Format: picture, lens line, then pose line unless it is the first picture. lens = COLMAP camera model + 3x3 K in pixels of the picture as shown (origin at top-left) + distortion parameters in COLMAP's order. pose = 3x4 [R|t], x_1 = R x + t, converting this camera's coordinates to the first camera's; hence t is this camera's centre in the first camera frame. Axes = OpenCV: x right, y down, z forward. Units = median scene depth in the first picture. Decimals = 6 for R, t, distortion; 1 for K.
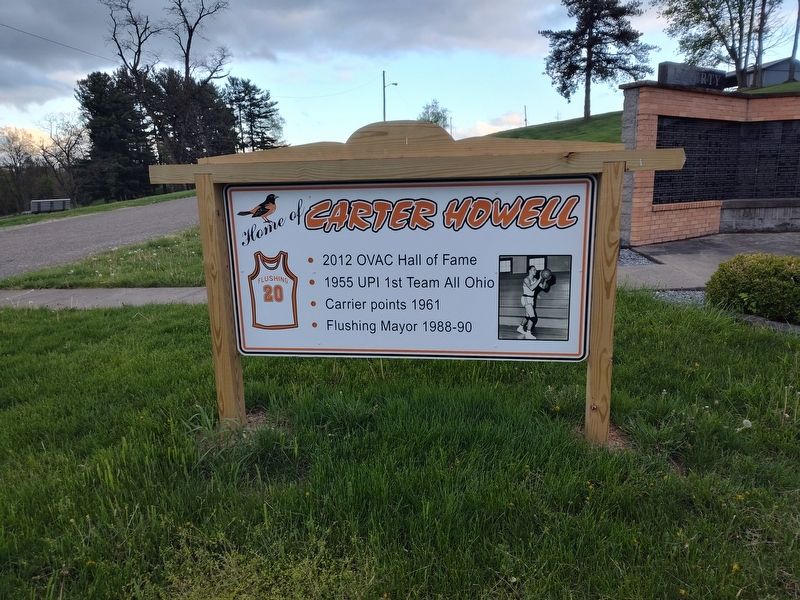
lens RADIAL K [[570.2, 0, 384.6], [0, 570.2, 296.8], [0, 0, 1]] dist [0.005212, -0.005178]
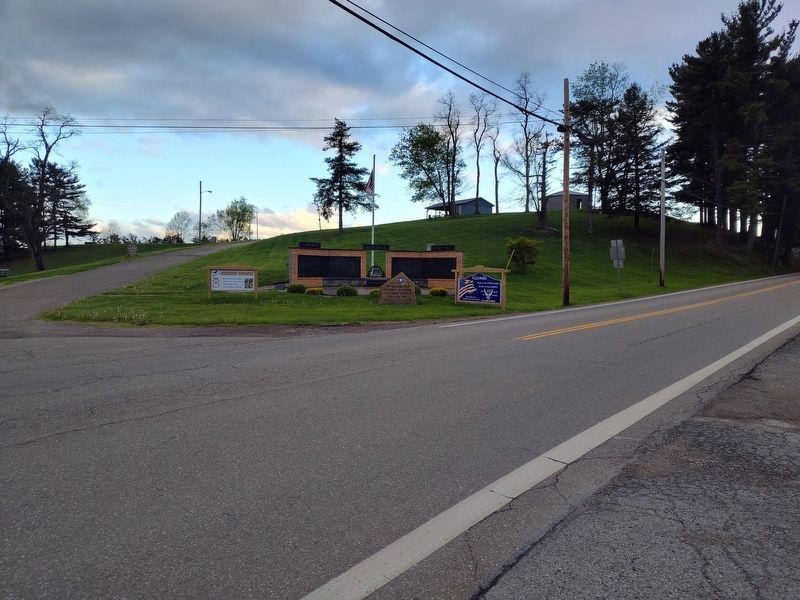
lens RADIAL K [[570.0, 0, 375.1], [0, 570.0, 270.5], [0, 0, 1]] dist [0.166806, -0.000747]
pose [[0.950240, 0.040377, 0.308891, -0.036913], [0.019779, 0.981744, -0.189174, 0.089086], [-0.310890, 0.185870, 0.932094, -0.462637]]
